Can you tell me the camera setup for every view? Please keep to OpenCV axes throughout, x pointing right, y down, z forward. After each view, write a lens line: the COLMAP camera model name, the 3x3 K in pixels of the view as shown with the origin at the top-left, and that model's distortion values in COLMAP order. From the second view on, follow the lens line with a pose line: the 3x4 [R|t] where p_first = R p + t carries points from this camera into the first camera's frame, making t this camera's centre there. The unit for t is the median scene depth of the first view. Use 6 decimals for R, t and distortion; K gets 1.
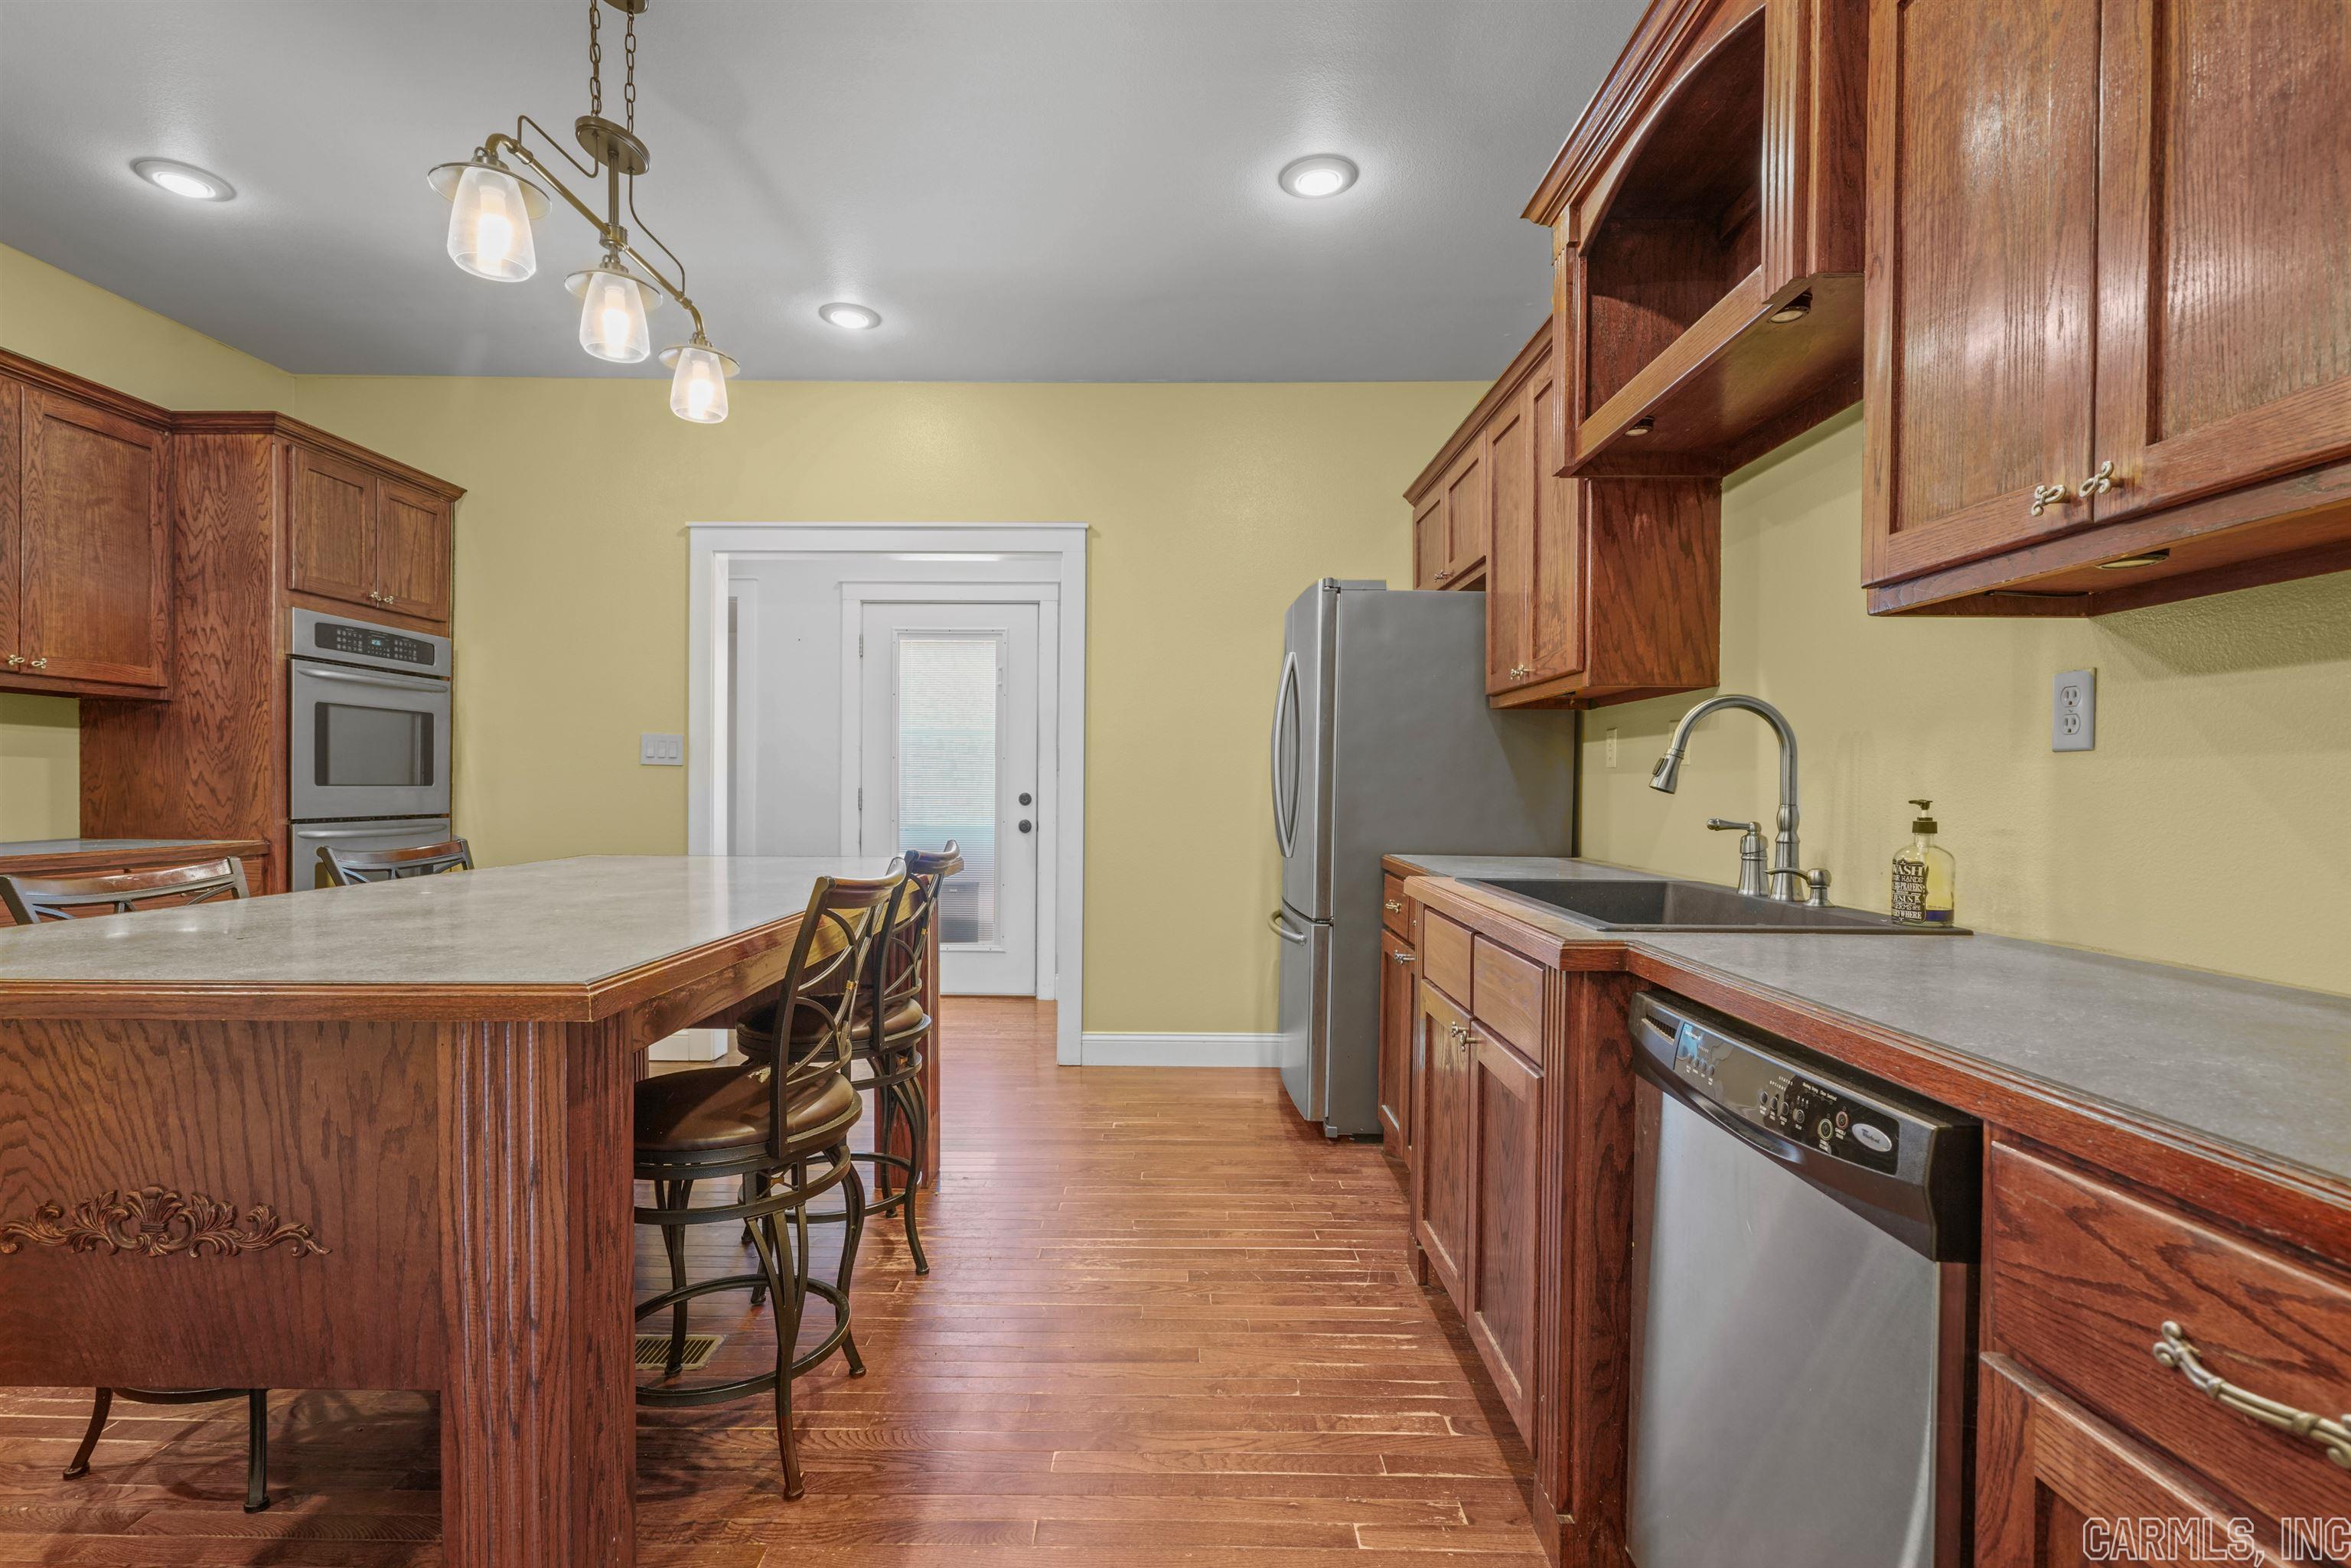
lens RADIAL K [[1084.6, 0, 1165.0], [0, 1084.6, 796.9], [0, 0, 1]] dist [-0.001618, -0.000579]
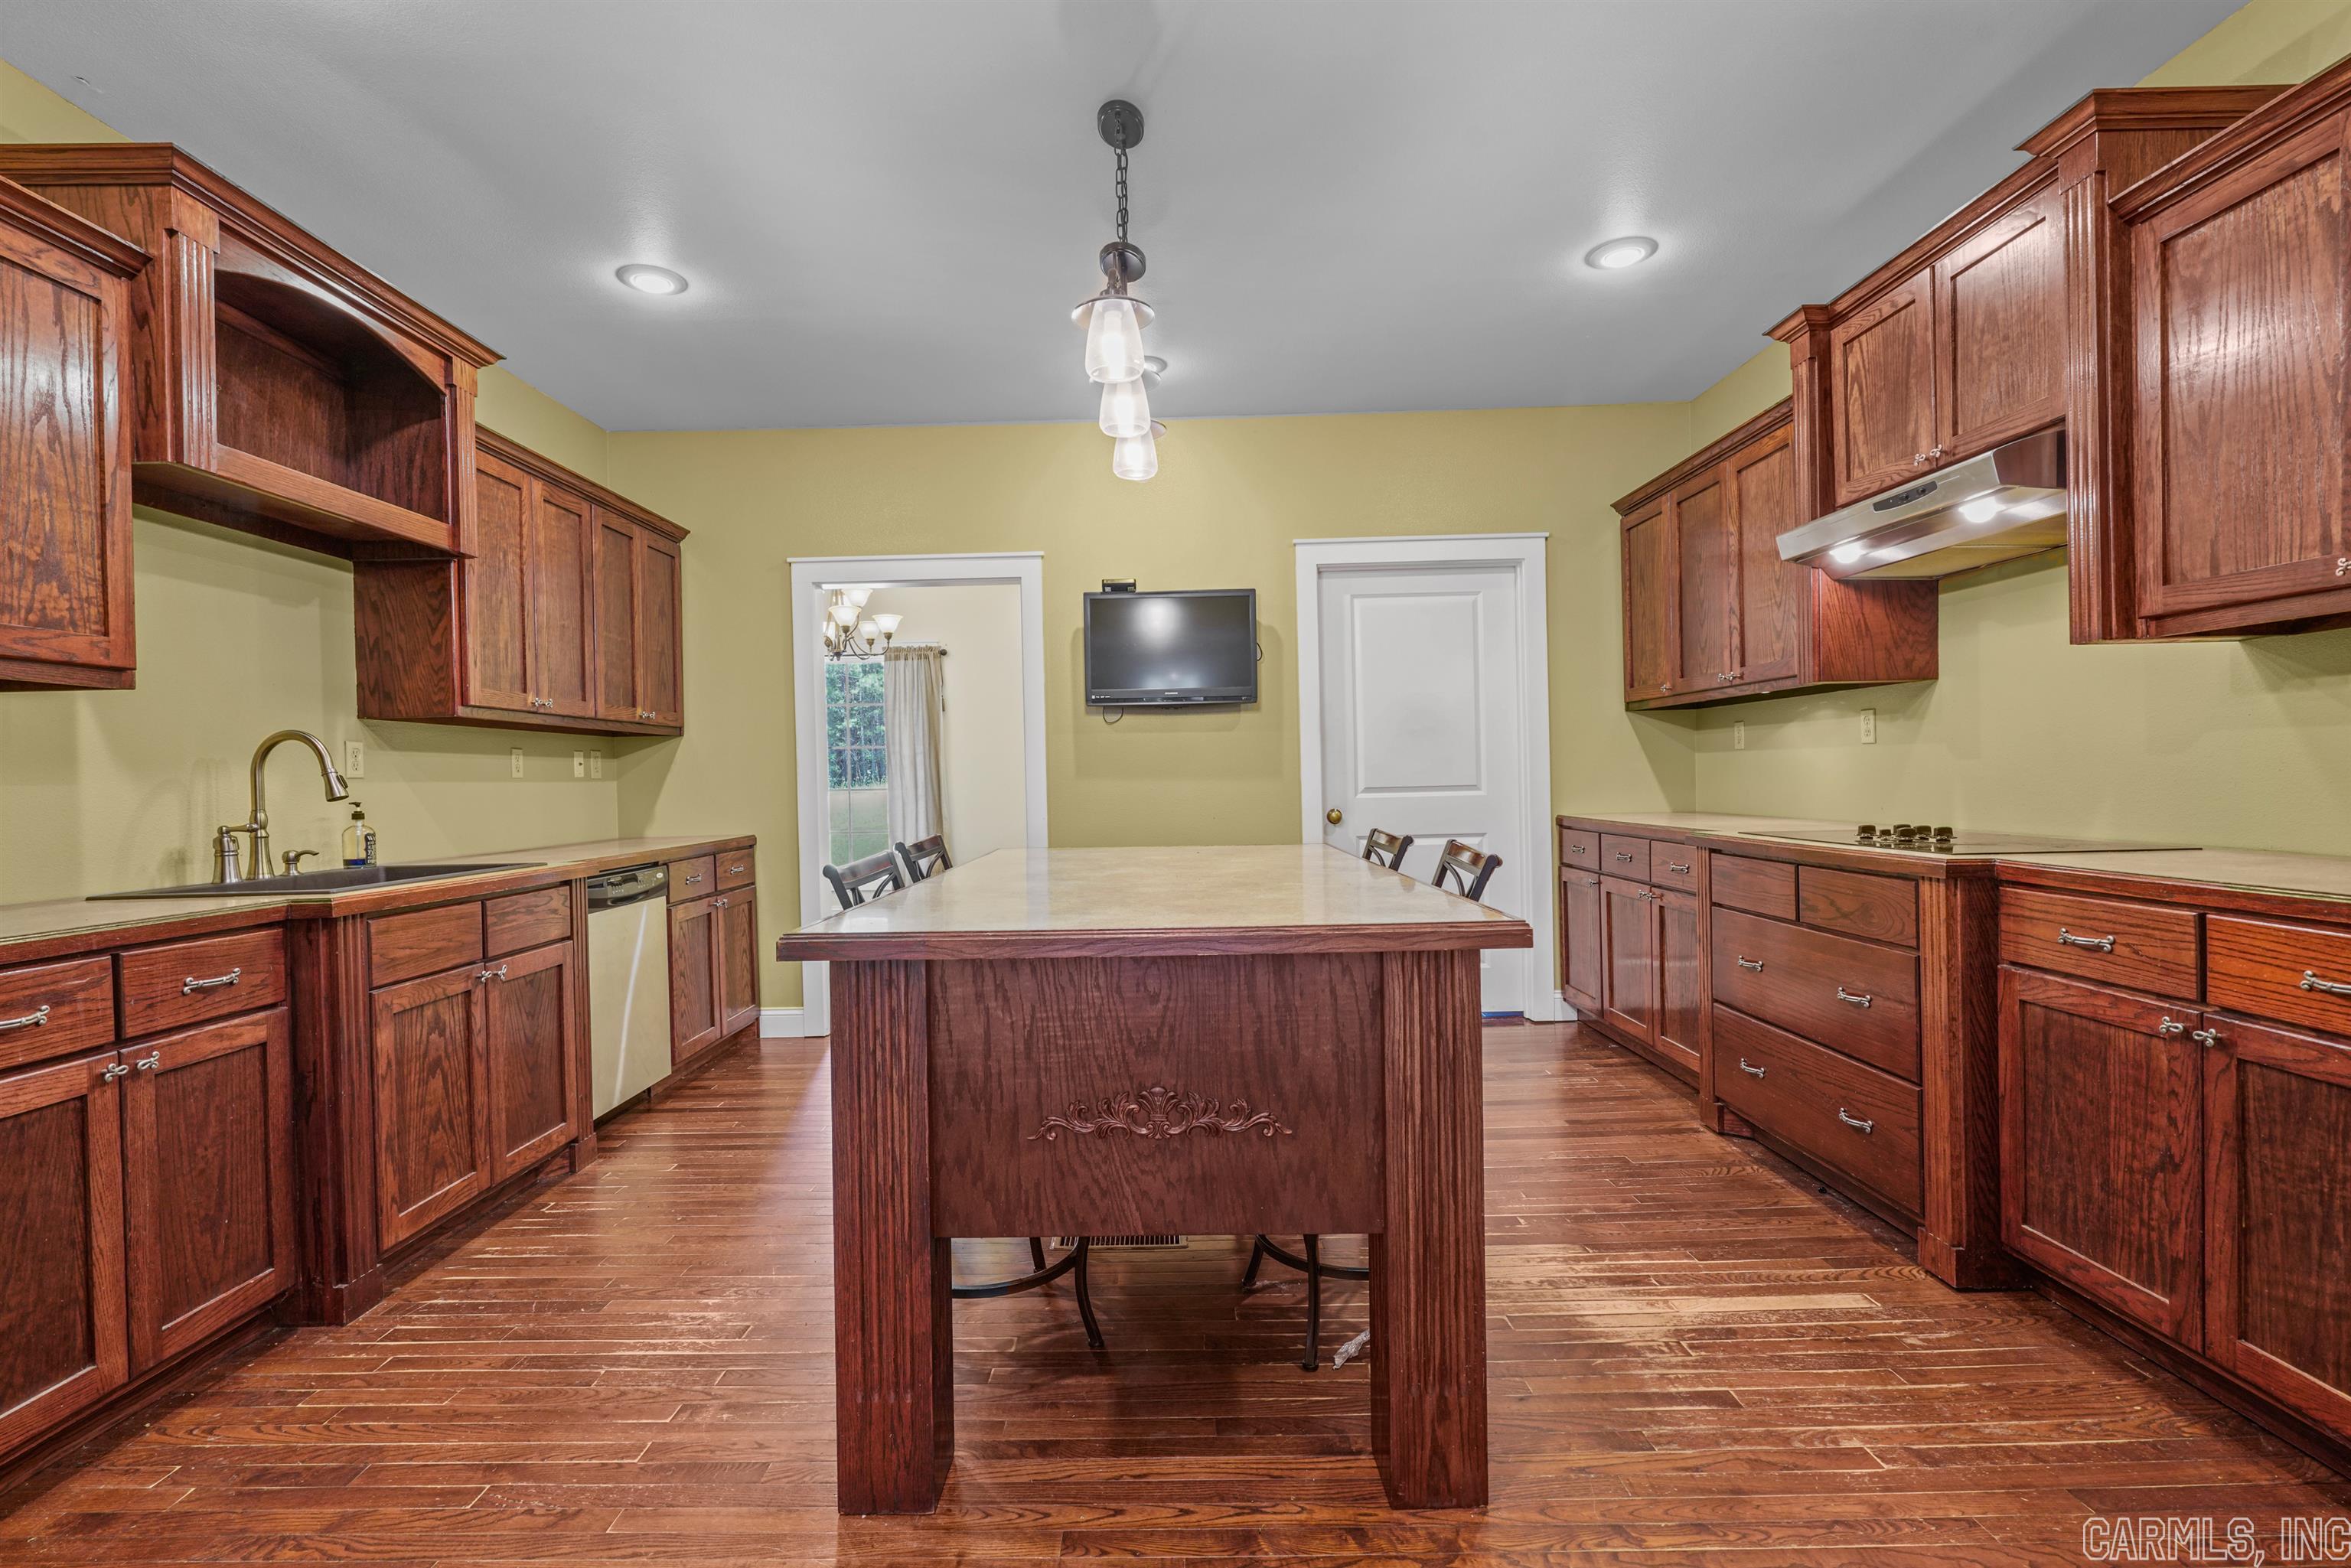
lens RADIAL K [[1079.7, 0, 1150.0], [0, 1079.7, 780.5], [0, 0, 1]] dist [-0.000619, 0.000105]
pose [[-0.999896, 0.013420, 0.005210, -0.441271], [0.013478, 0.999845, 0.011369, -0.024004], [-0.005056, 0.011438, -0.999922, 1.826846]]
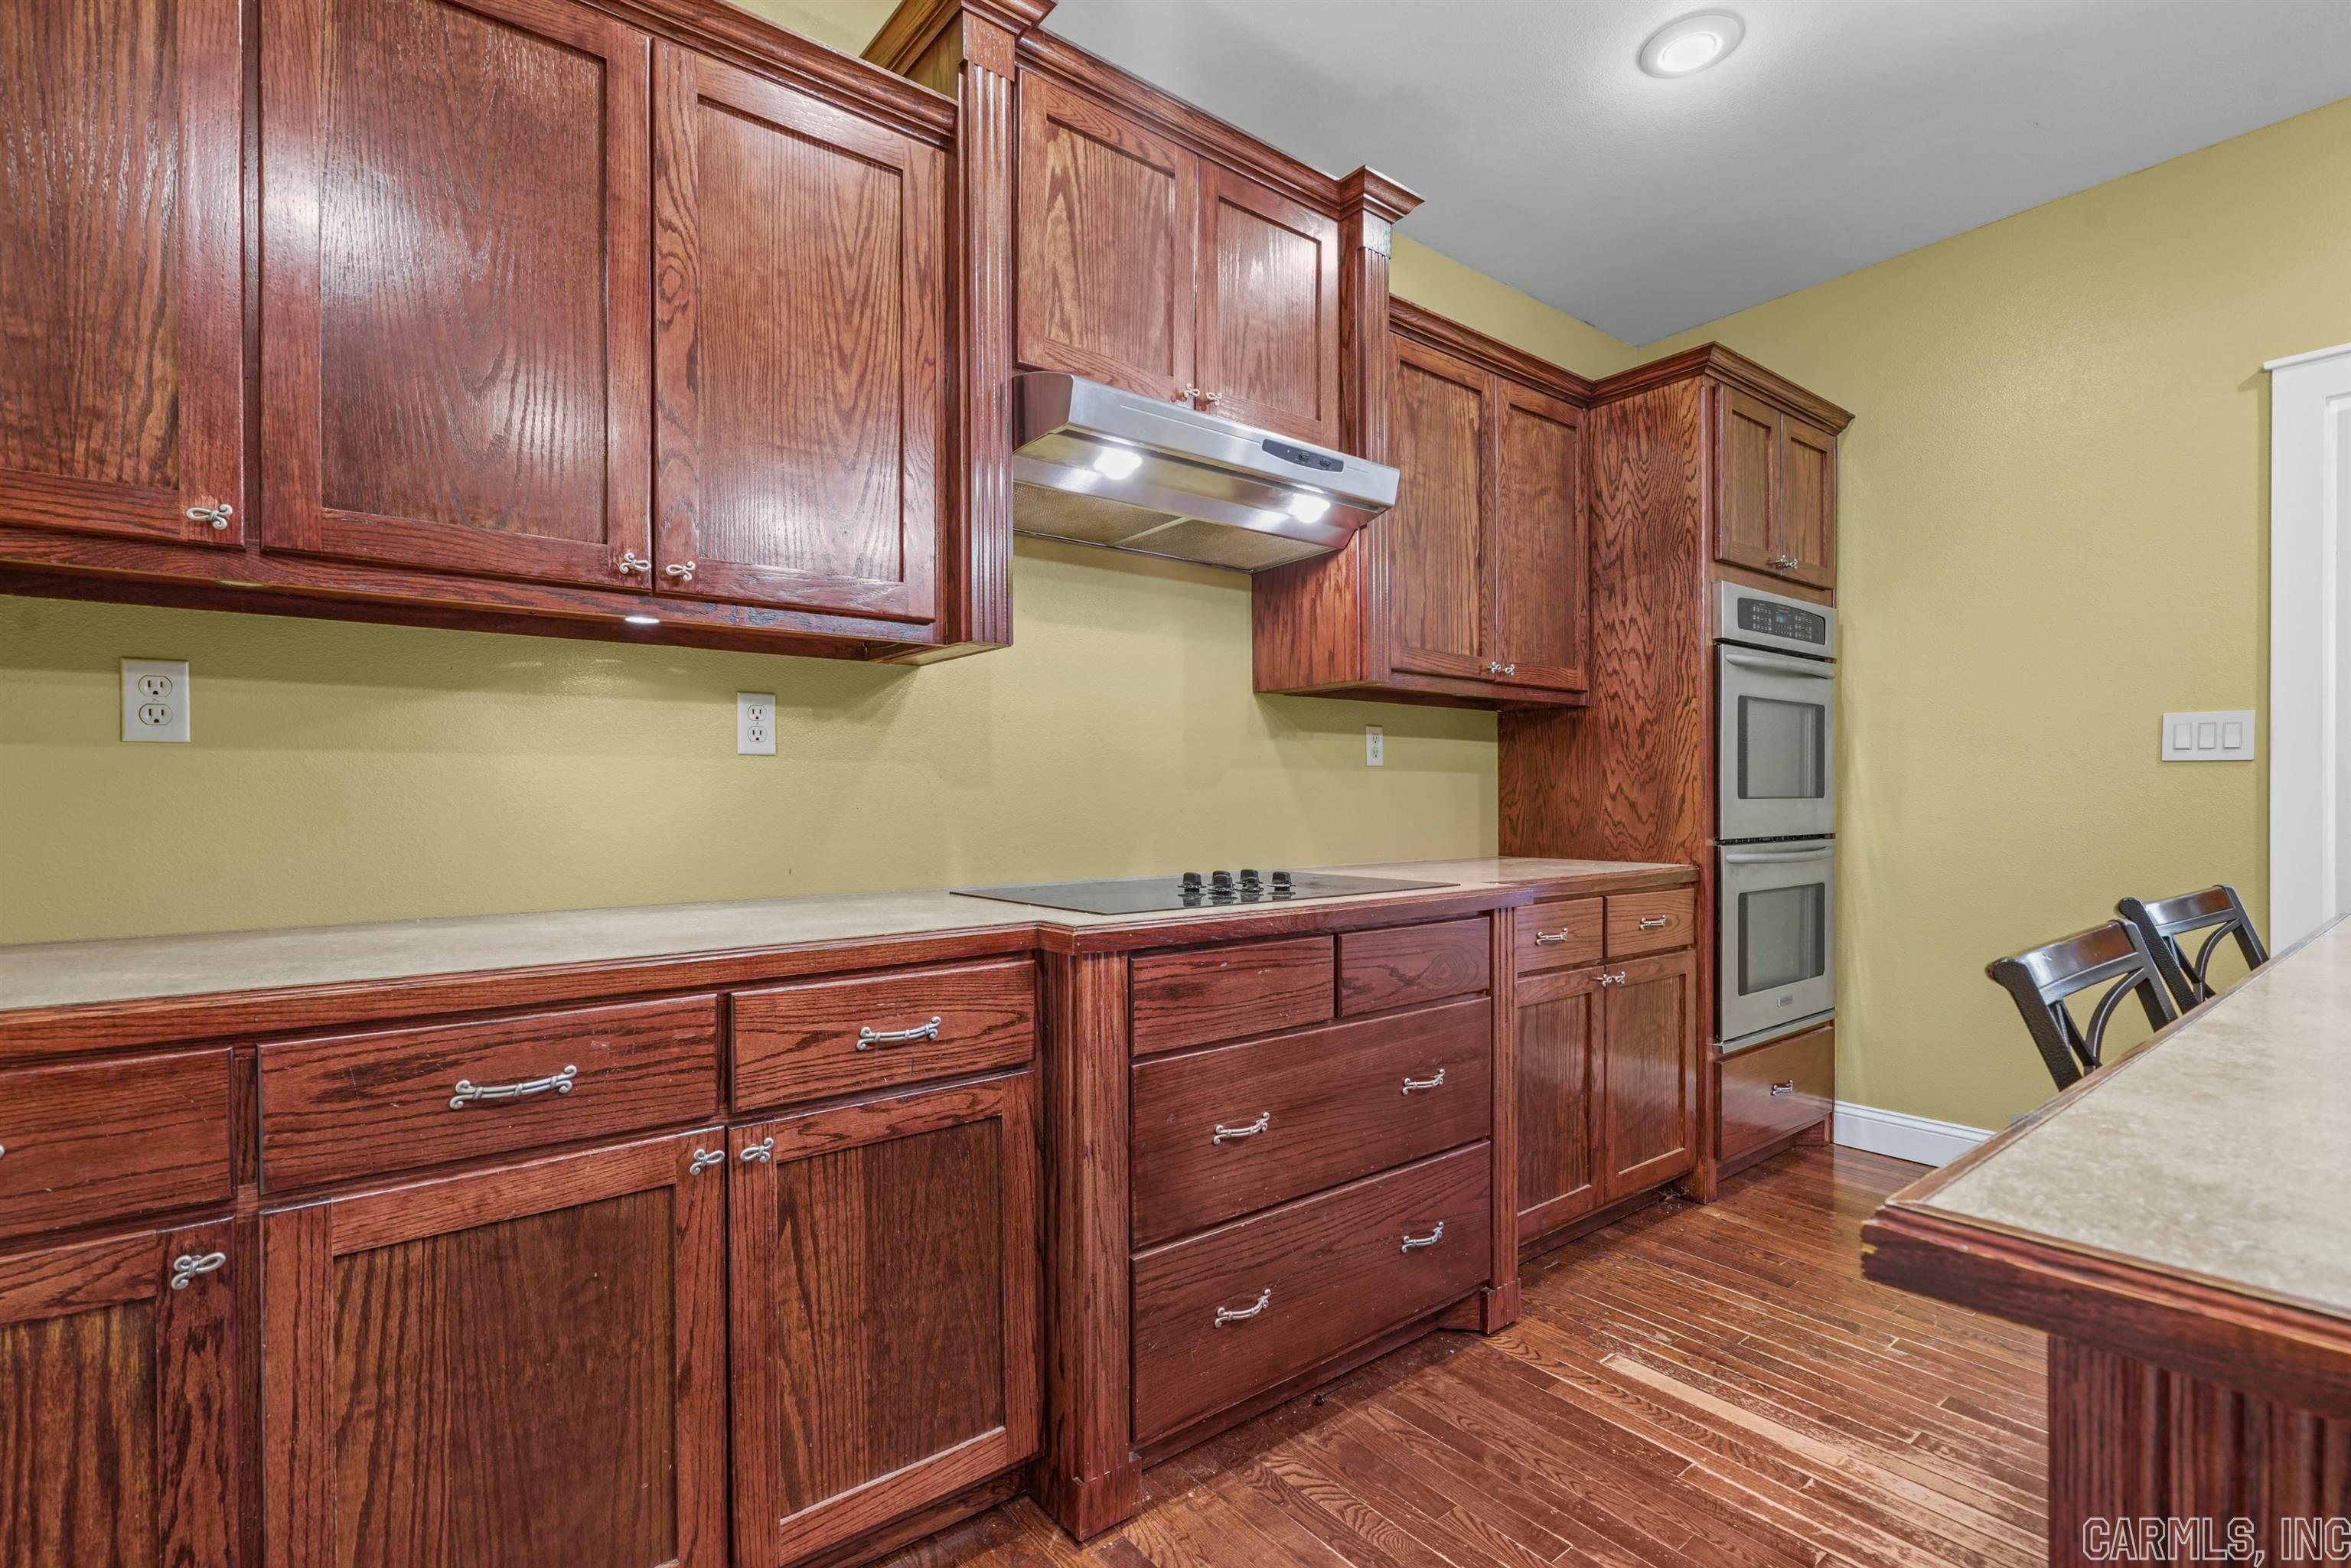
lens RADIAL K [[1087.0, 0, 1157.7], [0, 1087.0, 806.0], [0, 0, 1]] dist [-0.001507, 0.000298]
pose [[0.627137, -0.006797, -0.778879, -0.581481], [0.003164, 0.999976, -0.006179, -0.001560], [0.778903, 0.001410, 0.627143, 0.204680]]
